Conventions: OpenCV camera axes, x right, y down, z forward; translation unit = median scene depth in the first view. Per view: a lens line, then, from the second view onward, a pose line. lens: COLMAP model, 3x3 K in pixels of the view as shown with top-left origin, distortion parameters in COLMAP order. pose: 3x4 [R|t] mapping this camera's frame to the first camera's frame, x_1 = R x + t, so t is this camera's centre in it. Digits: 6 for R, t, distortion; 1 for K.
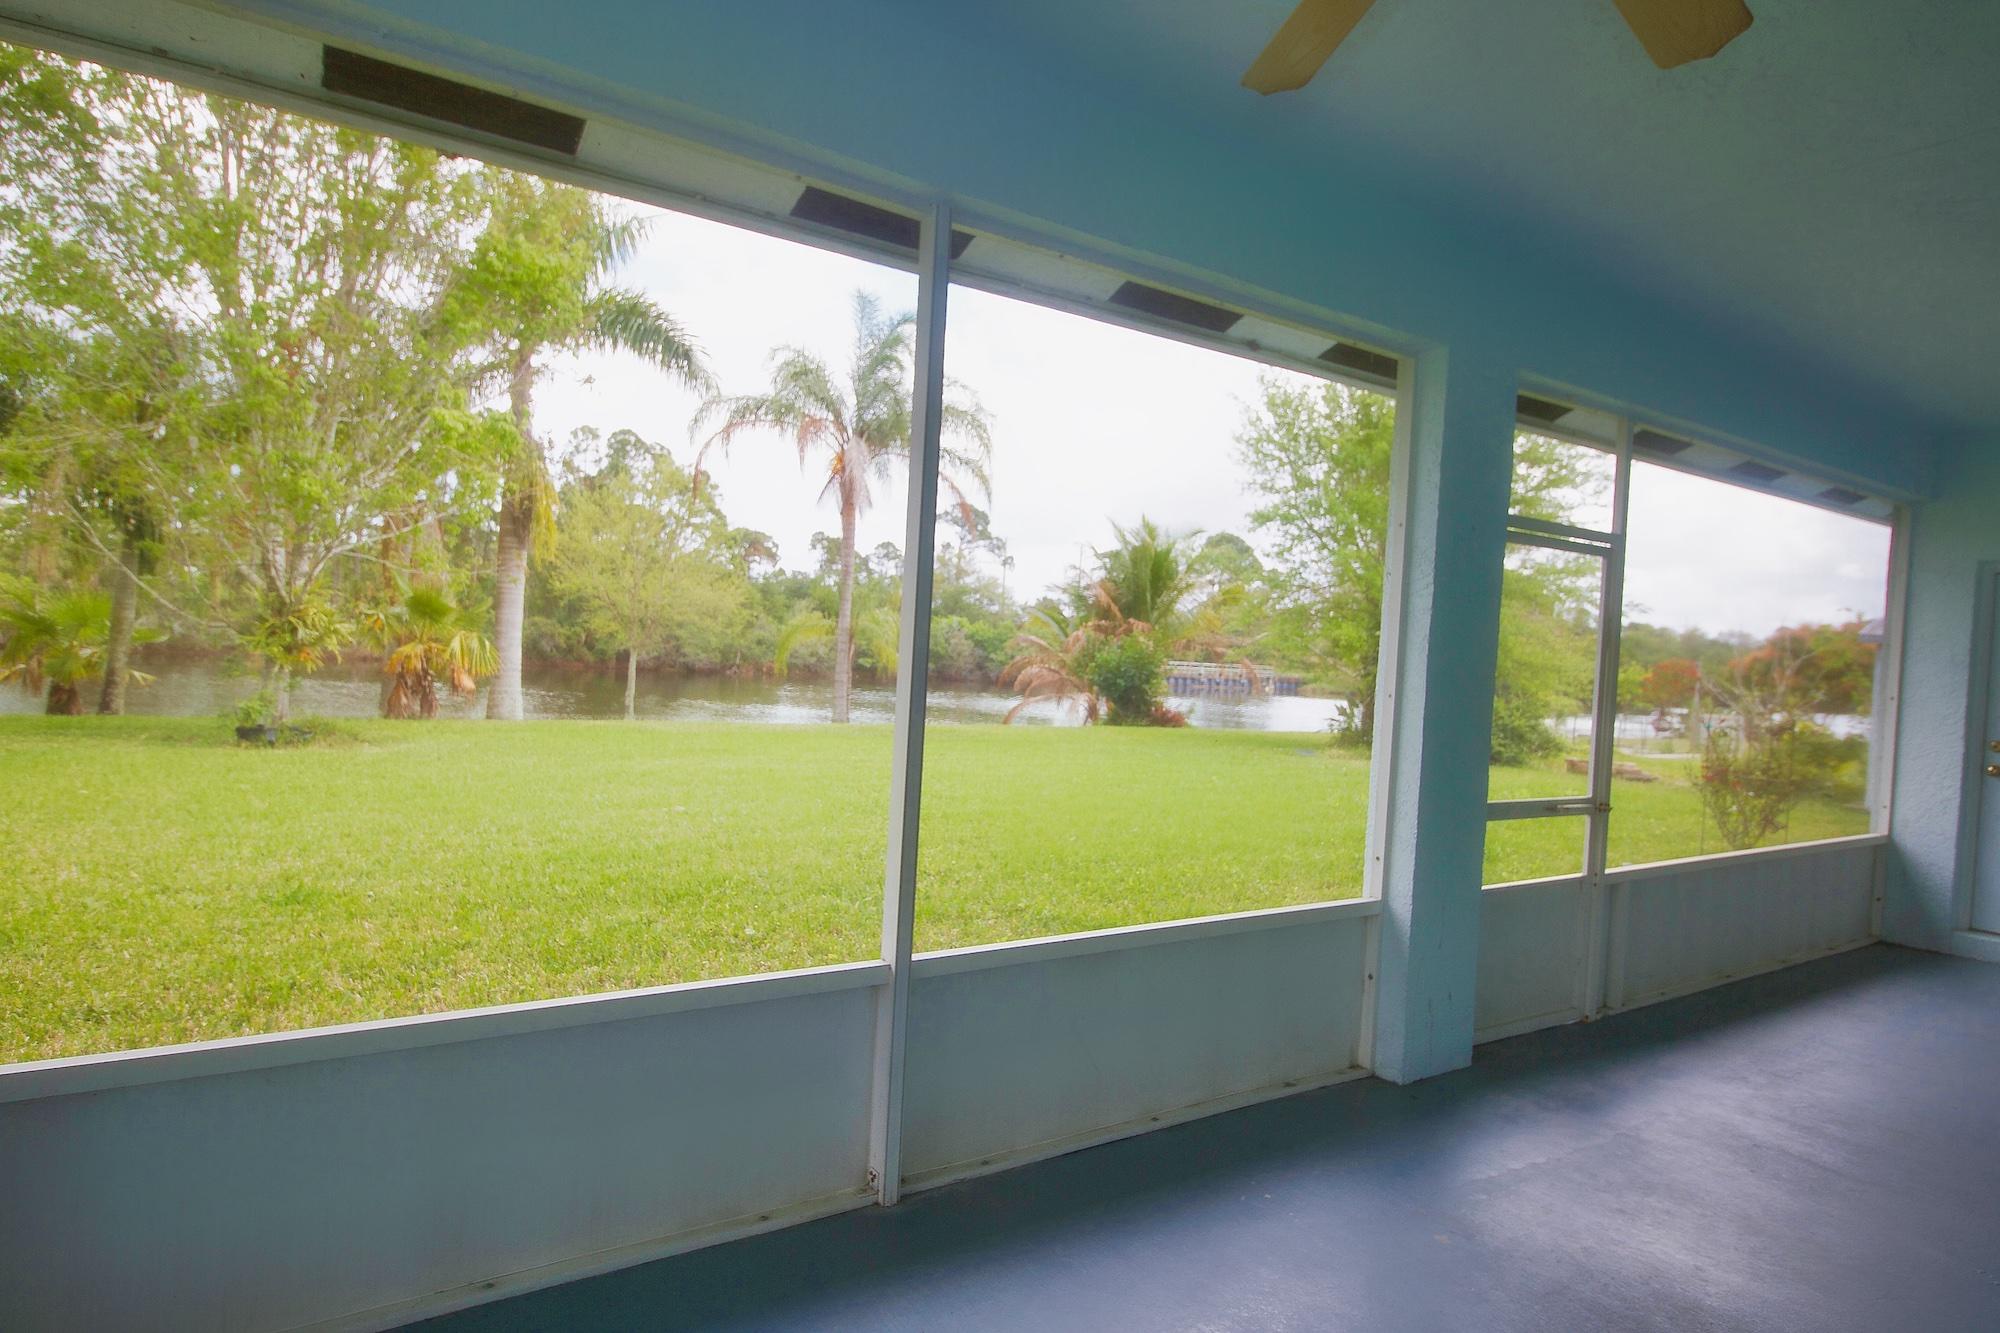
lens RADIAL K [[1110.2, 0, 1016.7], [0, 1110.2, 665.2], [0, 0, 1]] dist [0.020435, 0.000001]
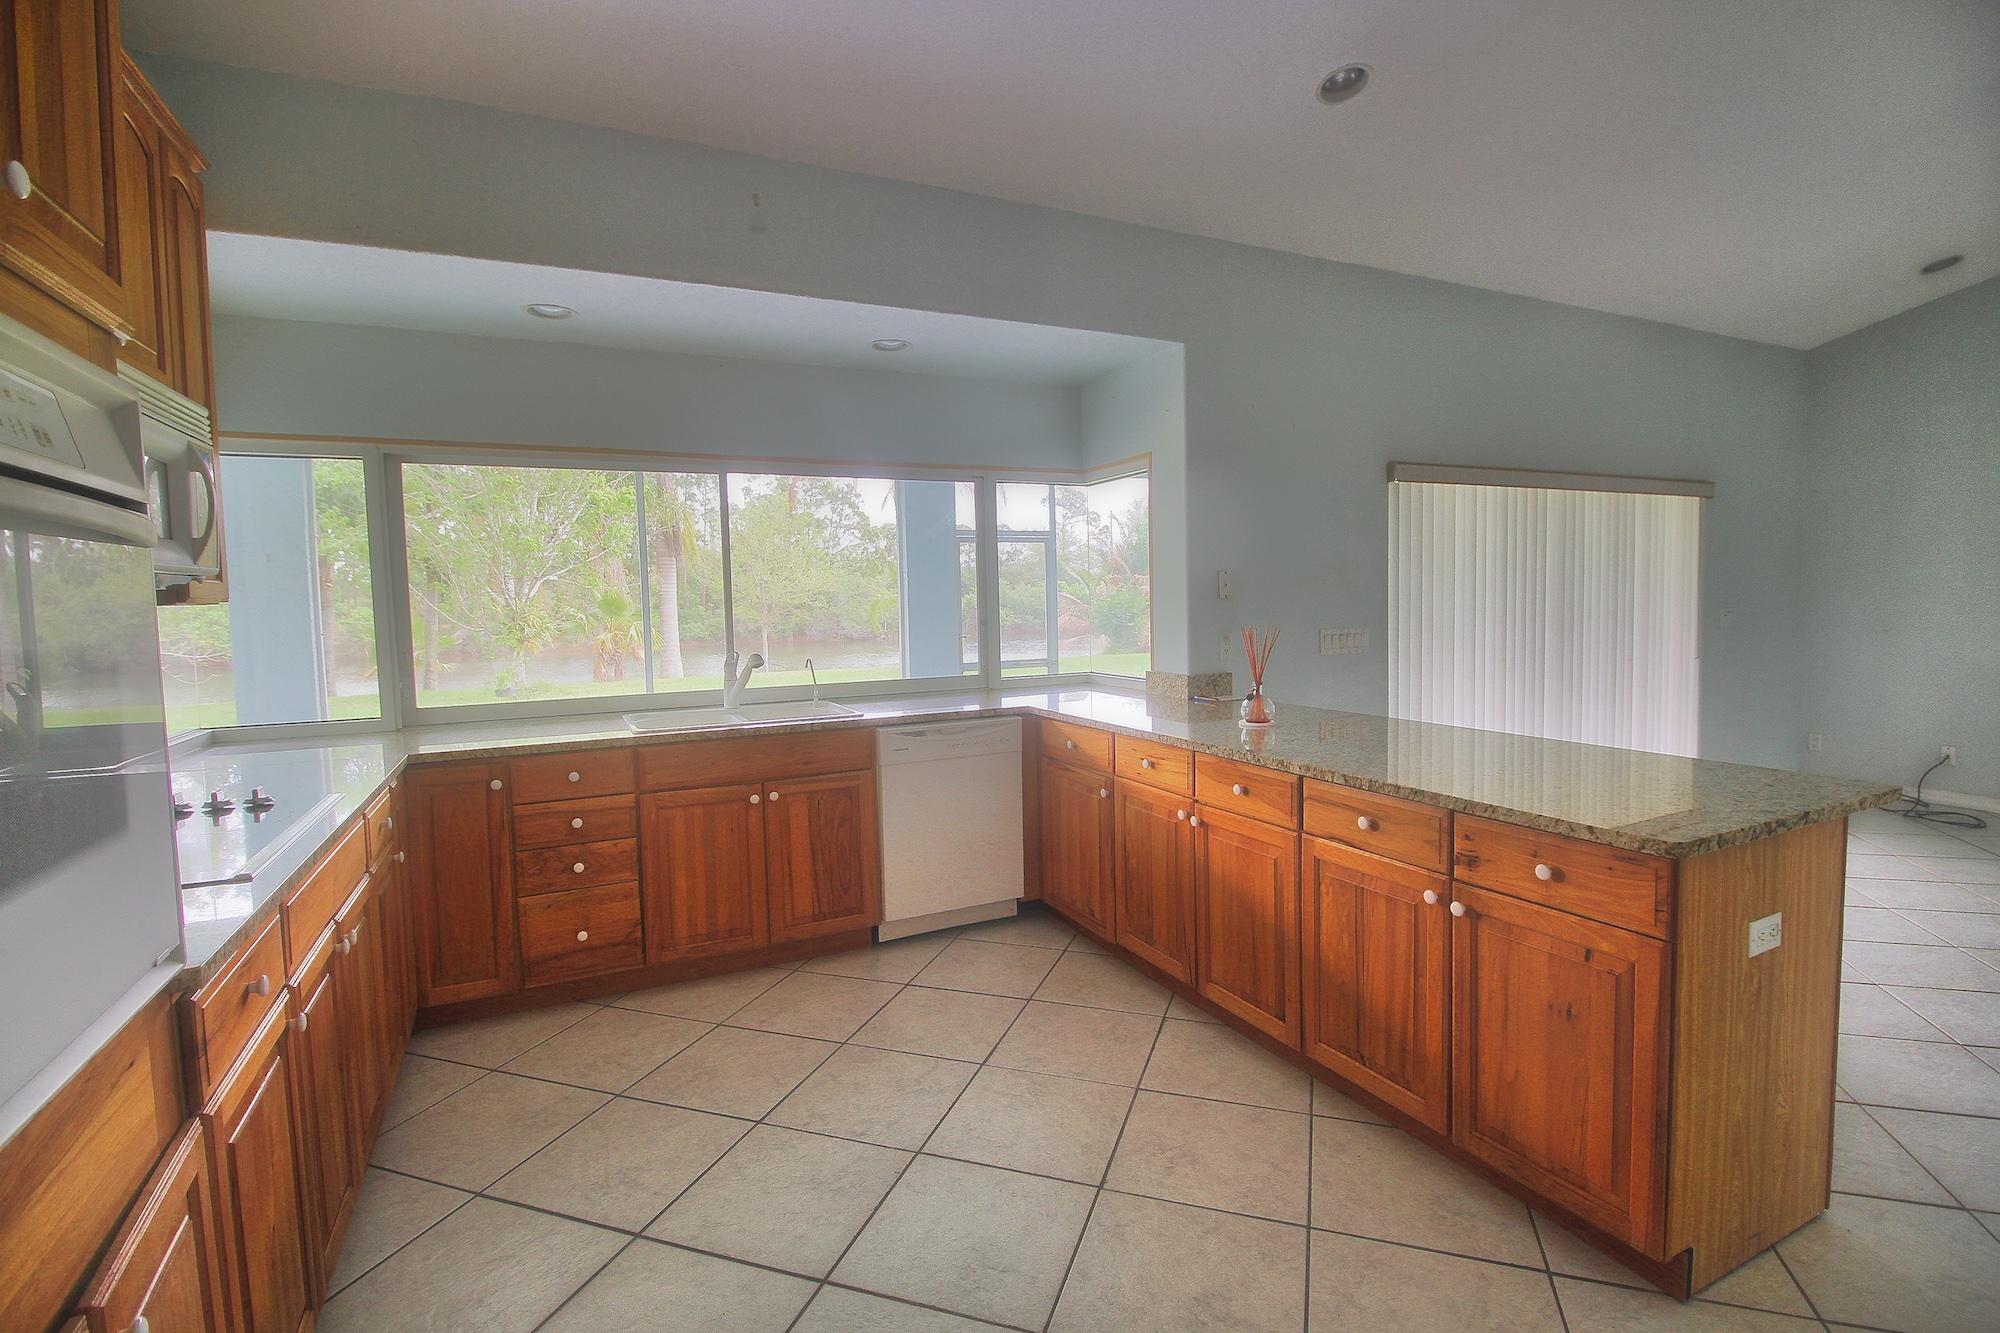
lens RADIAL K [[928.3, 0, 1011.4], [0, 928.3, 662.4], [0, 0, 1]] dist [-0.002594, -0.010654]
pose [[0.987431, -0.071990, -0.140703, 0.100494], [0.078205, 0.996168, 0.039146, 0.008074], [0.137346, -0.049657, 0.989278, -0.101527]]
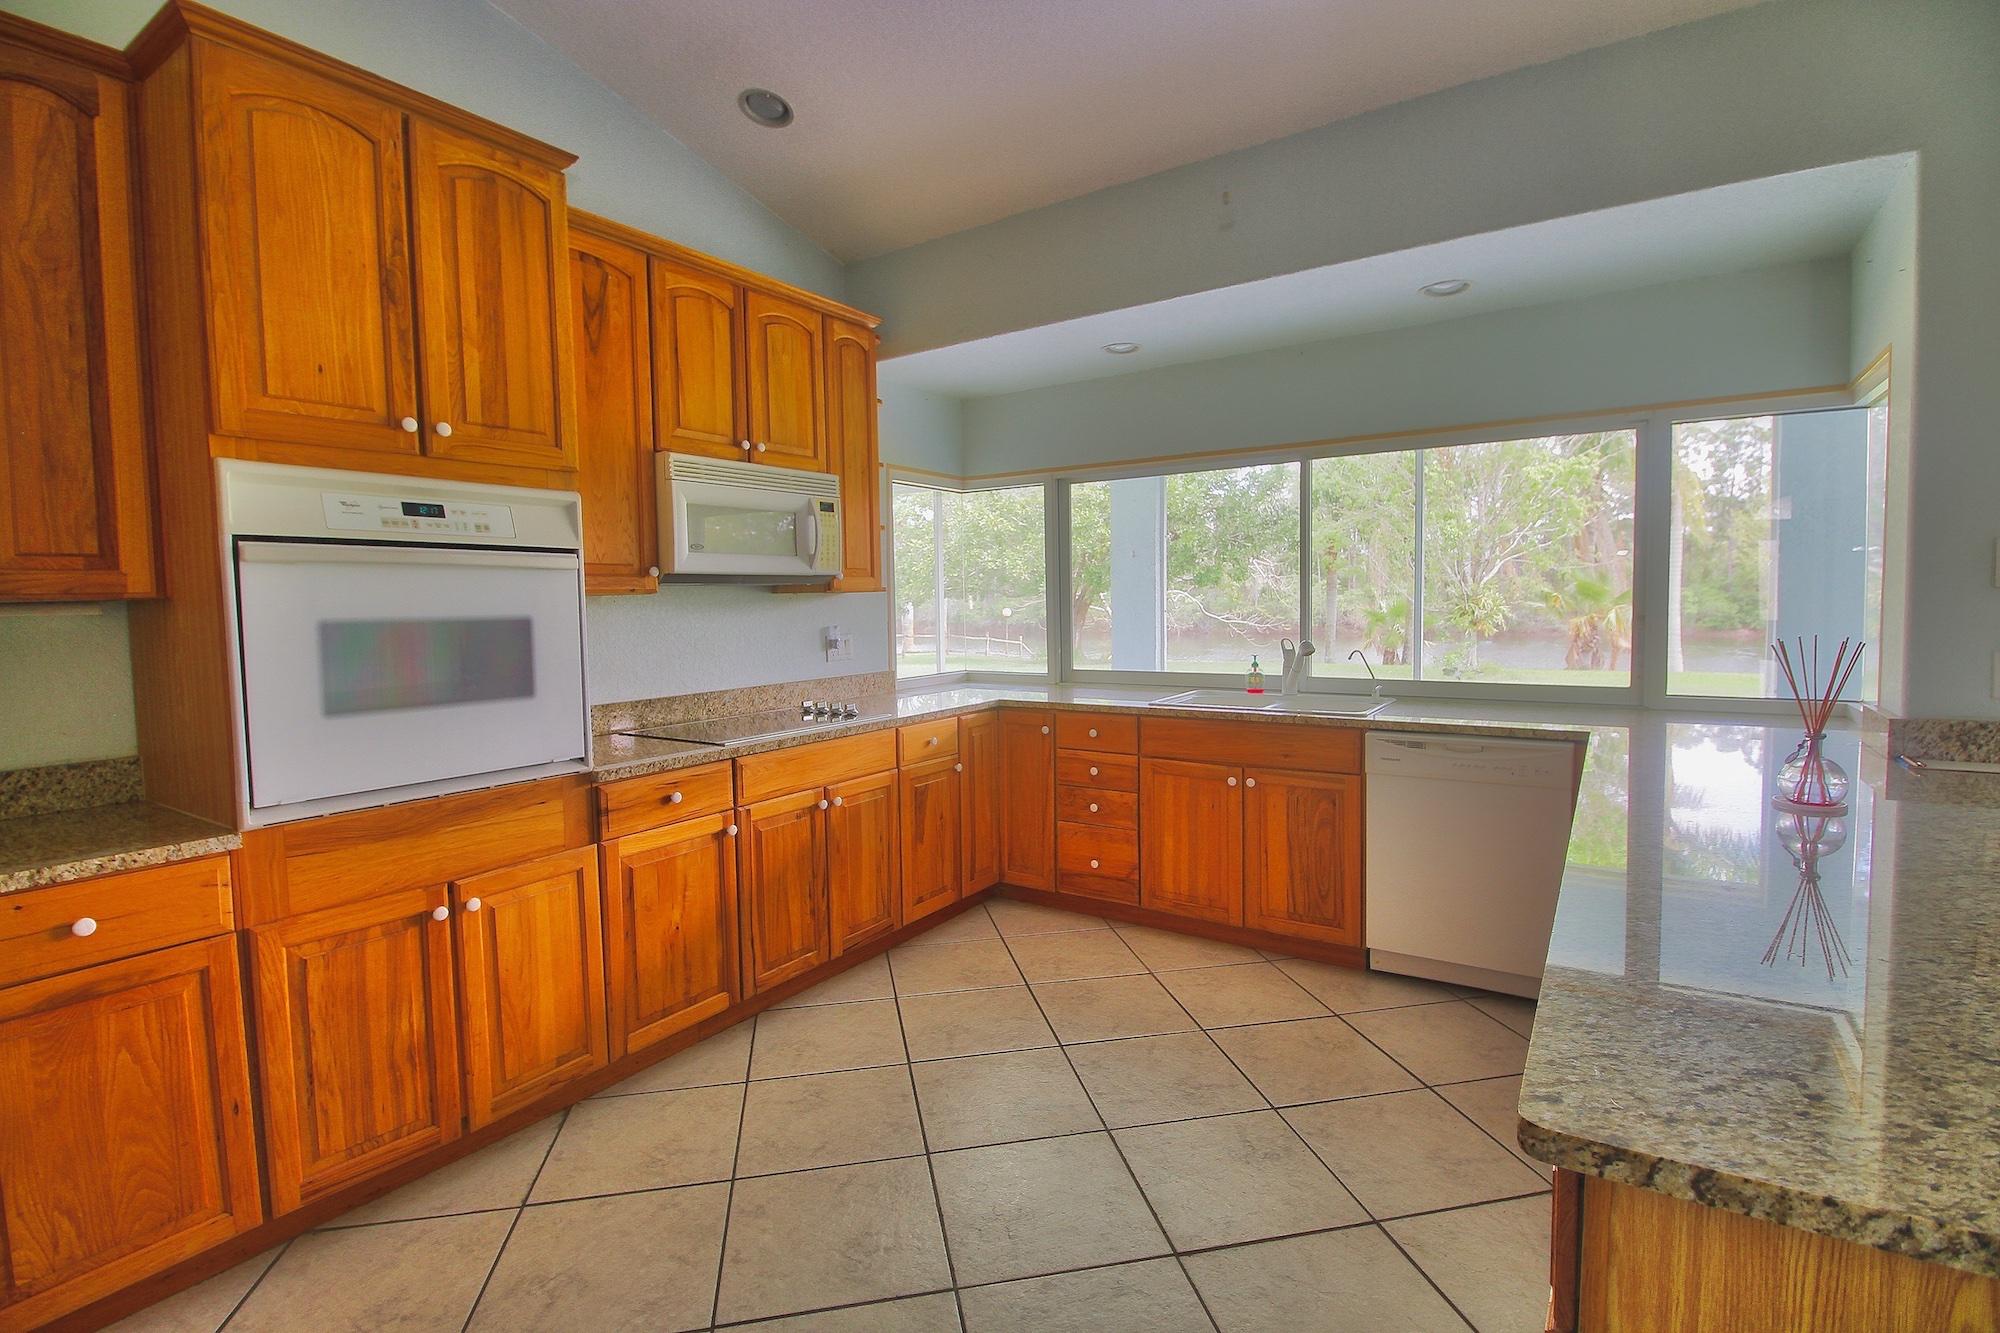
lens RADIAL K [[928.3, 0, 1001.8], [0, 928.3, 664.7], [0, 0, 1]] dist [-0.002594, -0.010654]
pose [[0.376940, -0.001927, -0.926236, 0.145022], [0.019852, 0.999785, 0.005999, 0.010427], [0.926025, -0.020648, 0.376897, -0.068957]]
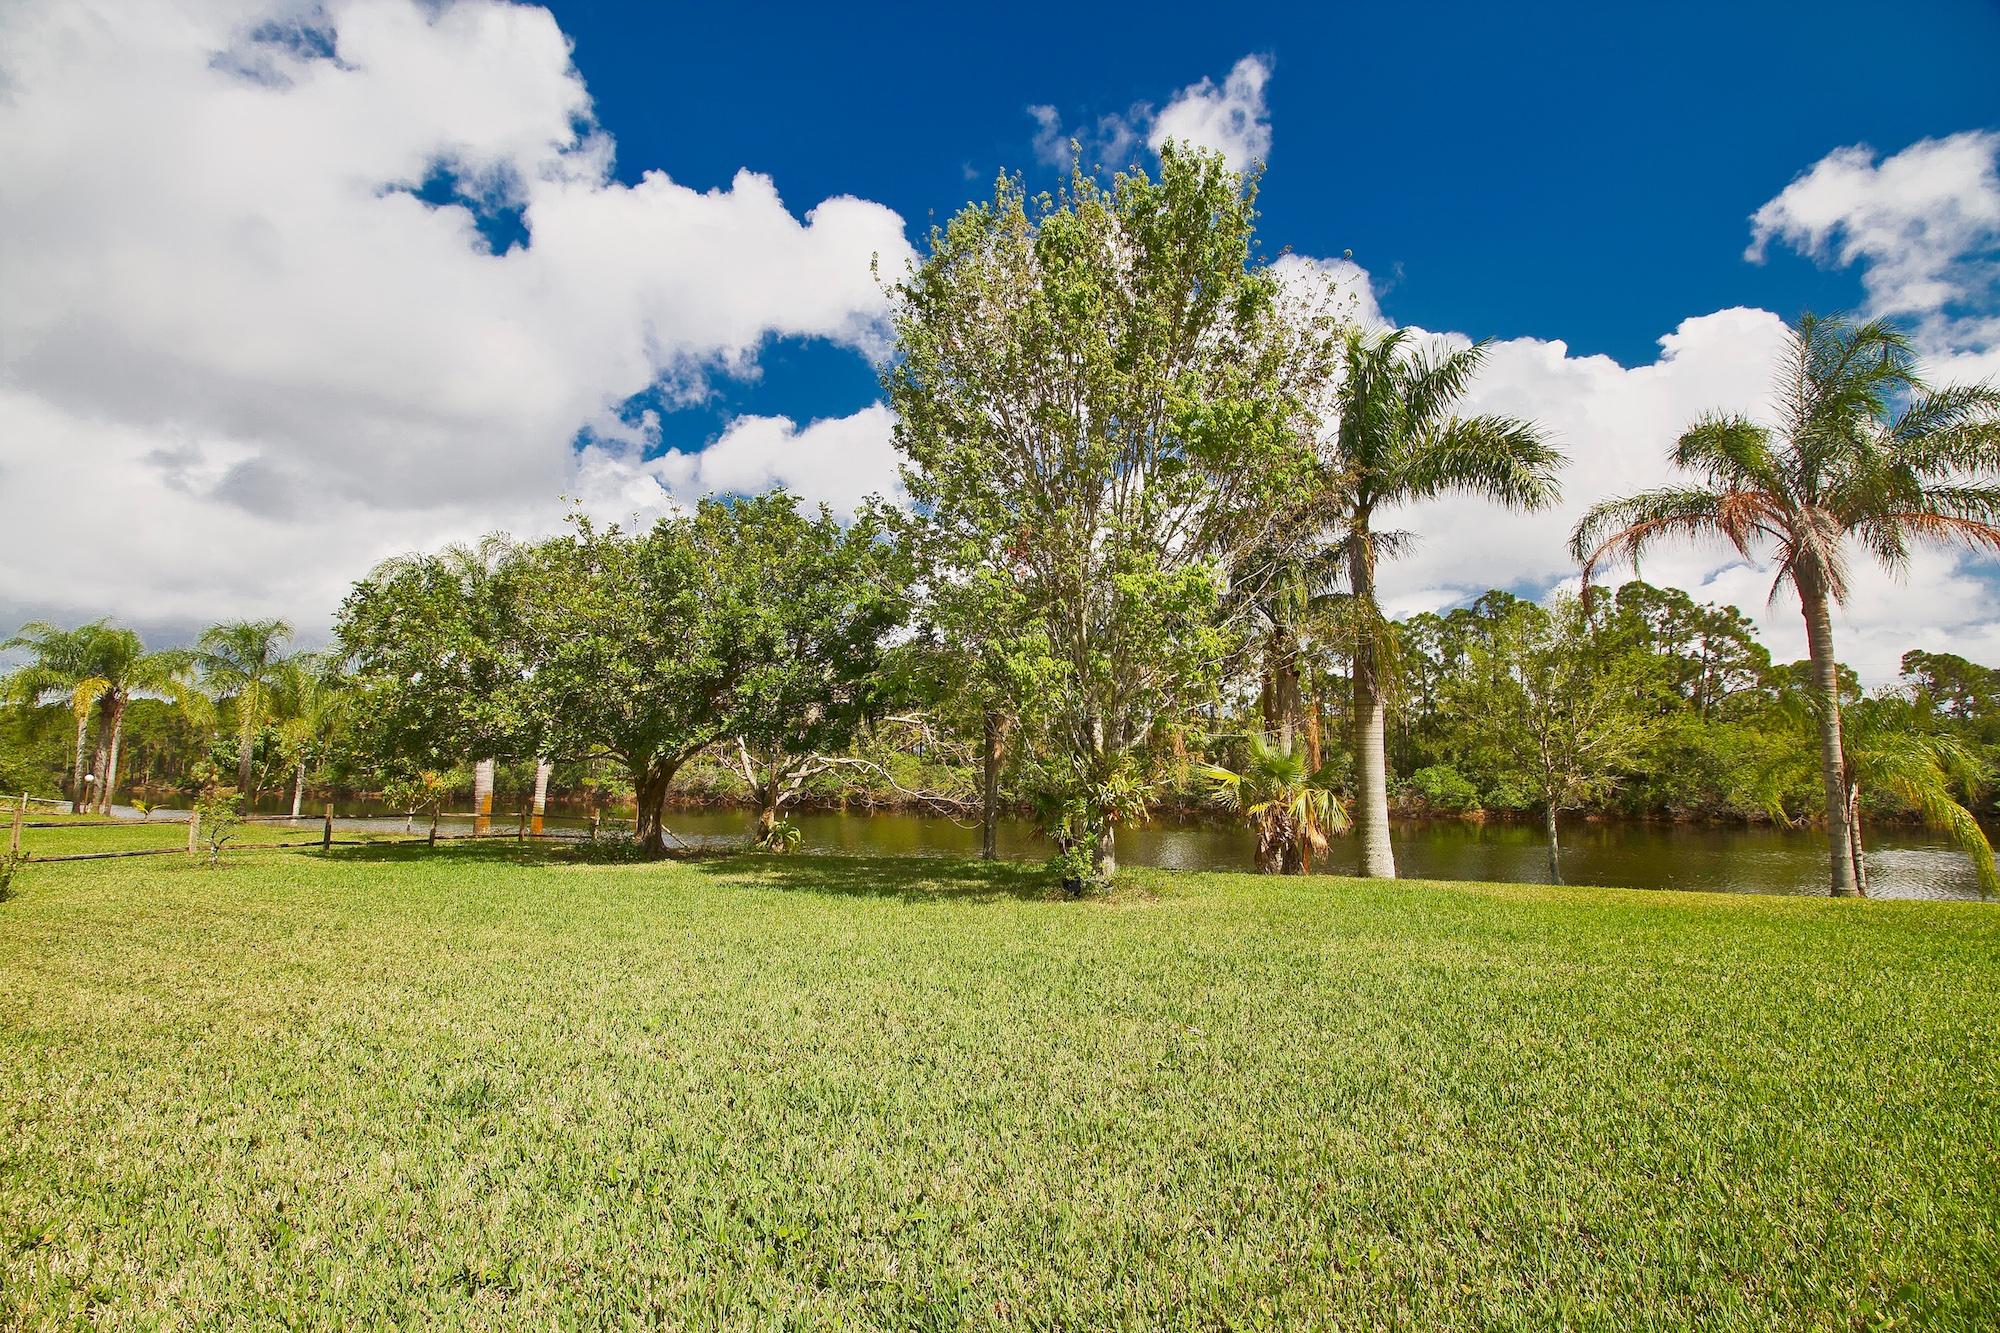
lens RADIAL K [[928.3, 0, 993.5], [0, 928.3, 662.9], [0, 0, 1]] dist [-0.002594, -0.010654]
pose [[0.544946, -0.153368, -0.824325, 0.041812], [0.013408, 0.984597, -0.174324, 0.000372], [0.838364, 0.083944, 0.538608, 0.149676]]
